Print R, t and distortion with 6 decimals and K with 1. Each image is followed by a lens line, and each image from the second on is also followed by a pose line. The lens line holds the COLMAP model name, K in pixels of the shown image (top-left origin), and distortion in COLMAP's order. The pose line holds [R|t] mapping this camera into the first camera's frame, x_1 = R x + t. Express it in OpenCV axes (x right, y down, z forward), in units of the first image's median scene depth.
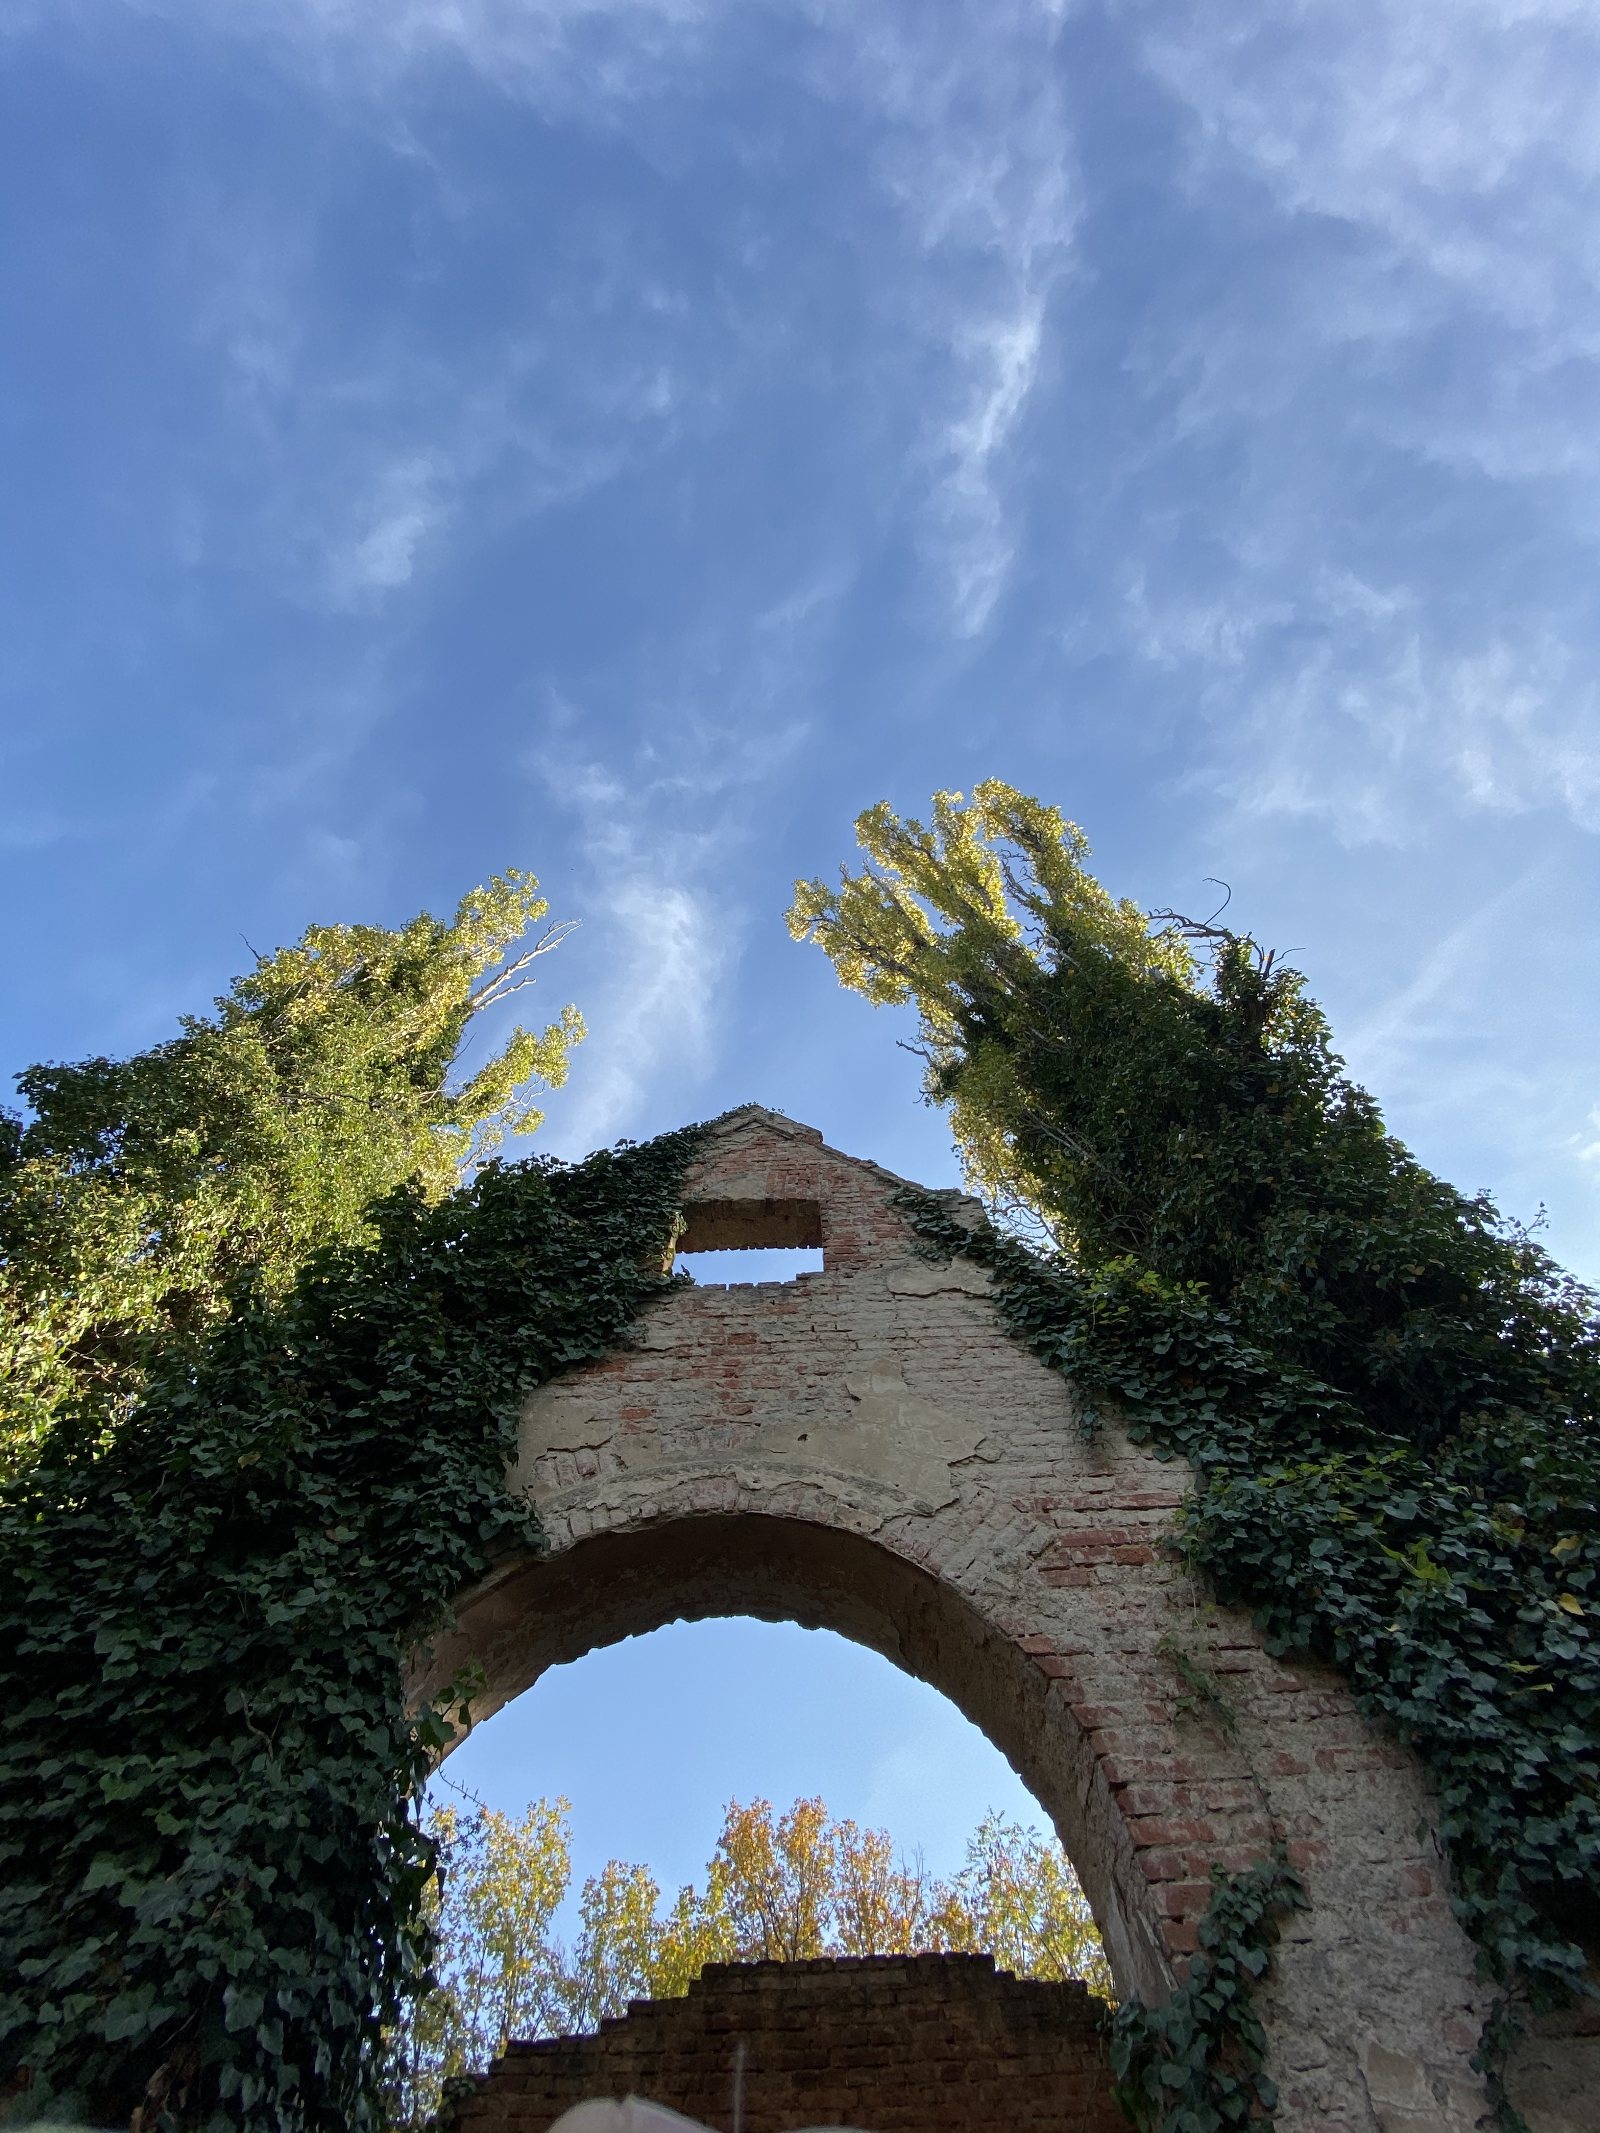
lens RADIAL K [[848.3, 0, 800.7], [0, 848.3, 1068.7], [0, 0, 1]] dist [-0.013641, -0.003994]
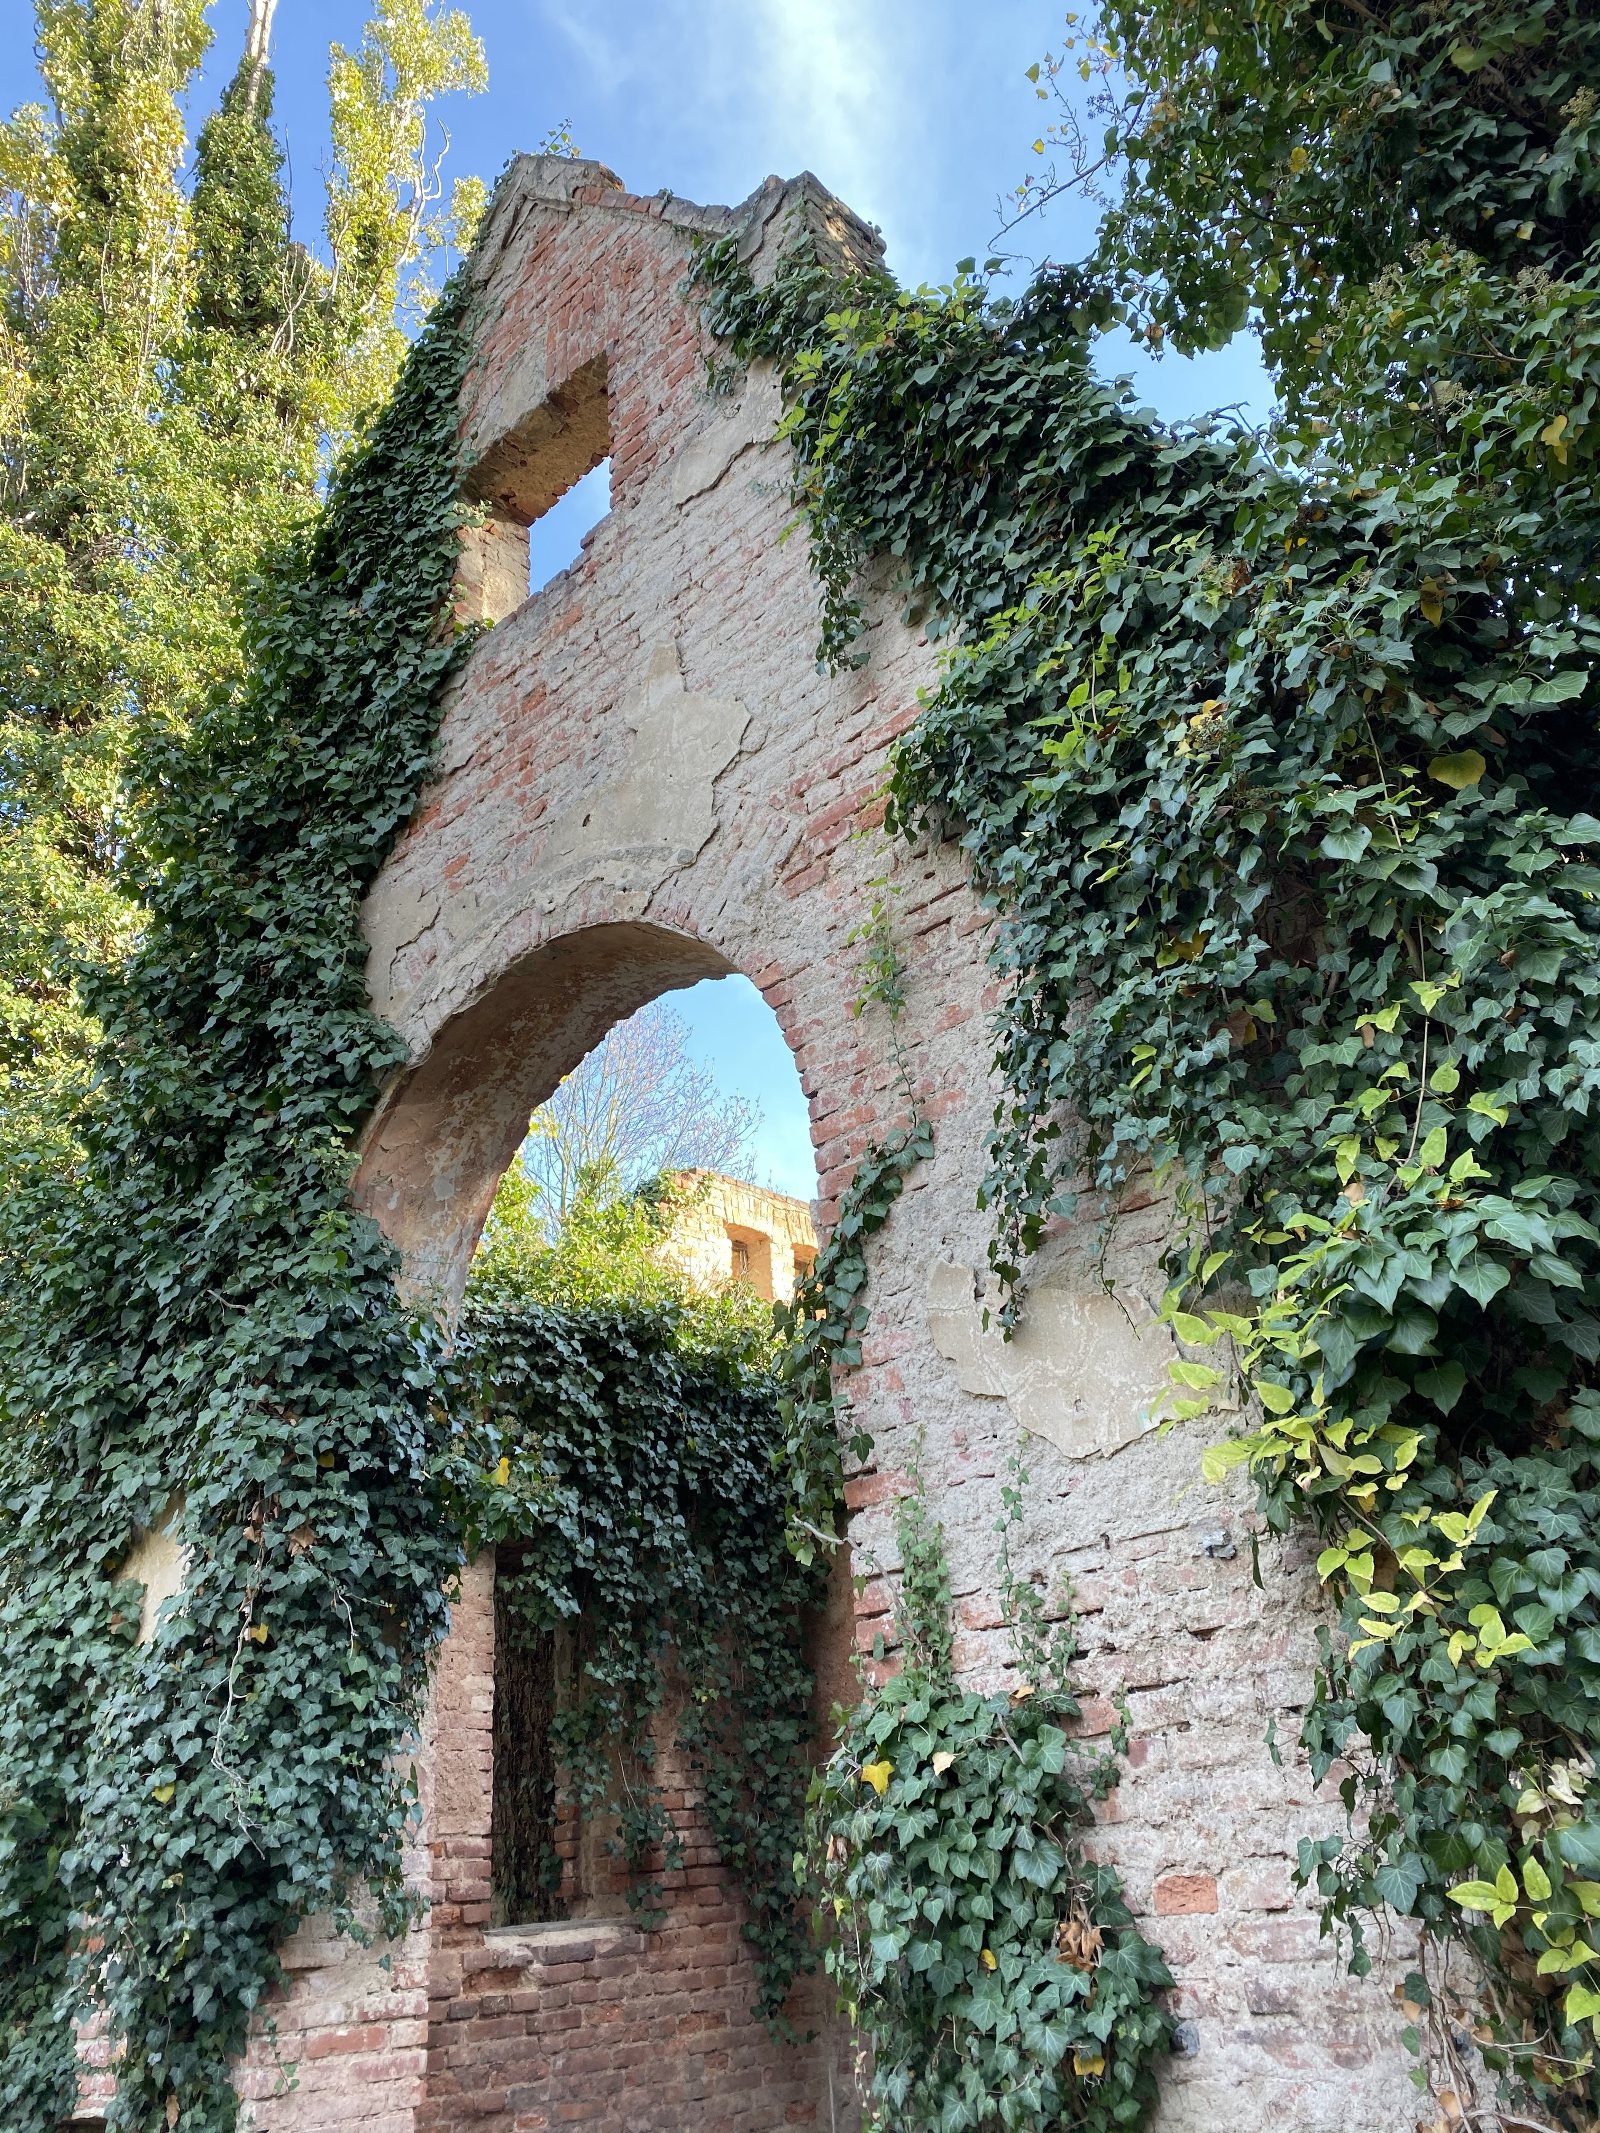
lens RADIAL K [[1625.7, 0, 805.9], [0, 1625.7, 1074.2], [0, 0, 1]] dist [0.015411, -0.014685]
pose [[0.744070, -0.322655, -0.585024, 0.787251], [0.647484, 0.564112, 0.512389, -0.061944], [0.164694, -0.760047, 0.628653, -0.084354]]
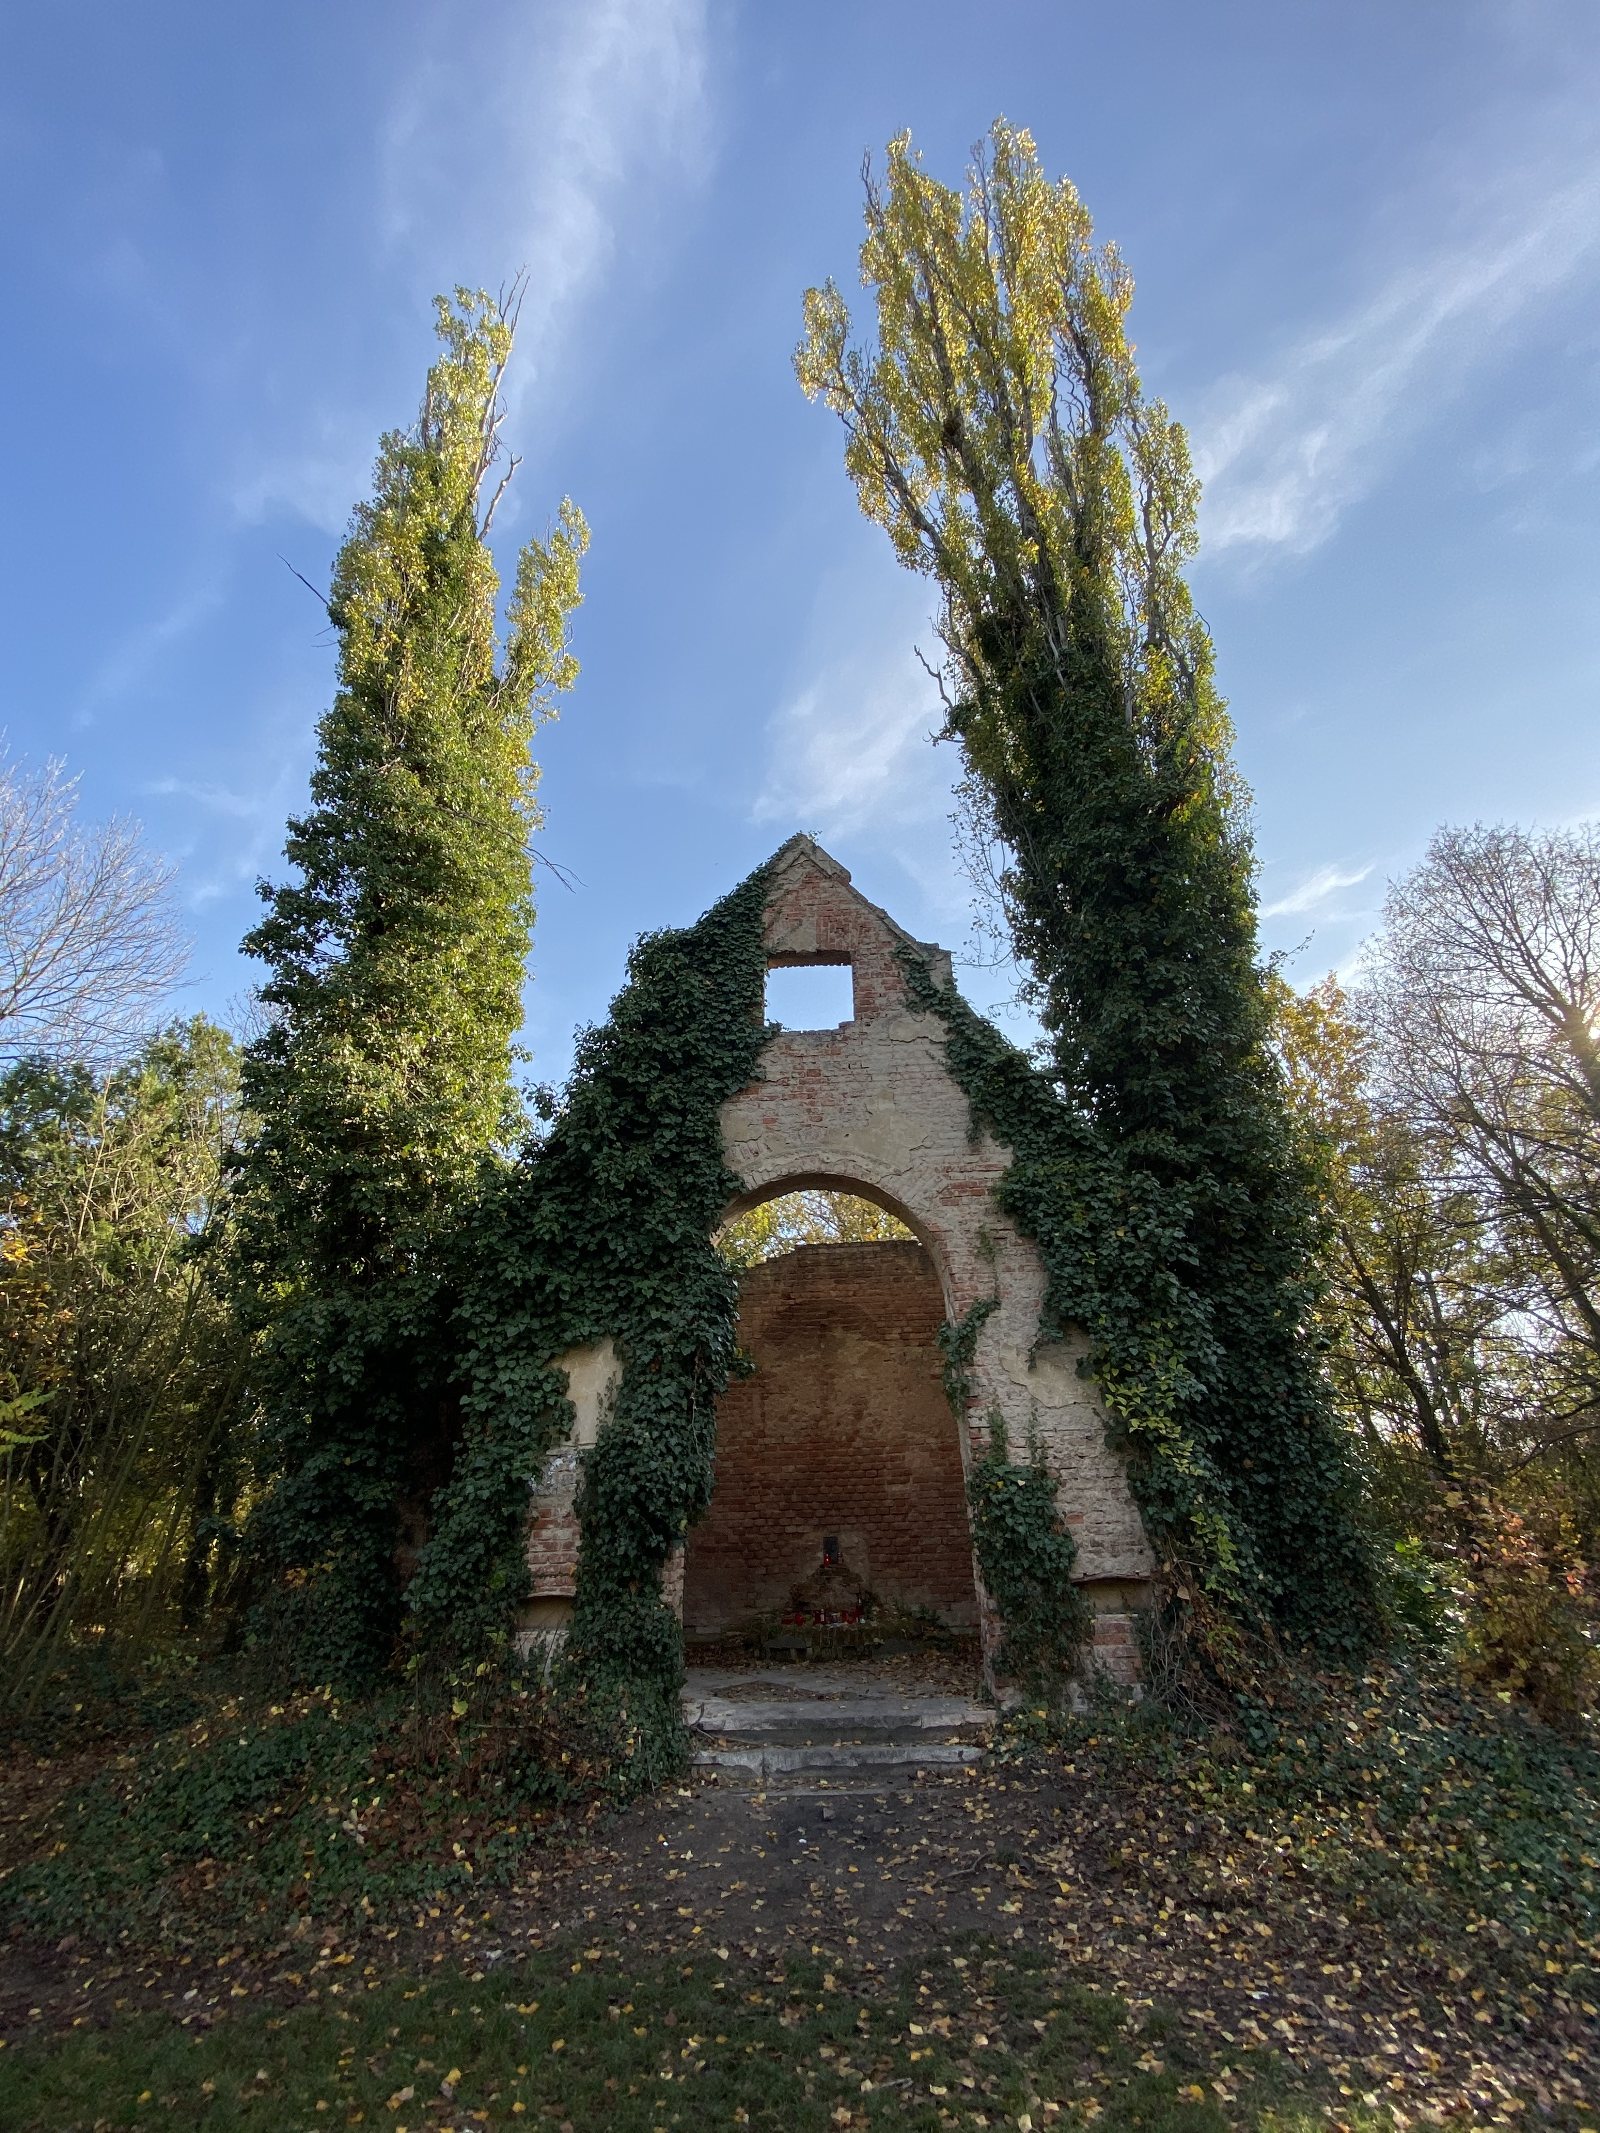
lens RADIAL K [[848.3, 0, 785.7], [0, 848.3, 1075.1], [0, 0, 1]] dist [-0.013641, -0.003994]
pose [[0.999998, -0.001728, -0.000271, -0.129423], [0.001421, 0.712498, 0.701673, -1.028806], [-0.001020, -0.701672, 0.712500, -0.403867]]
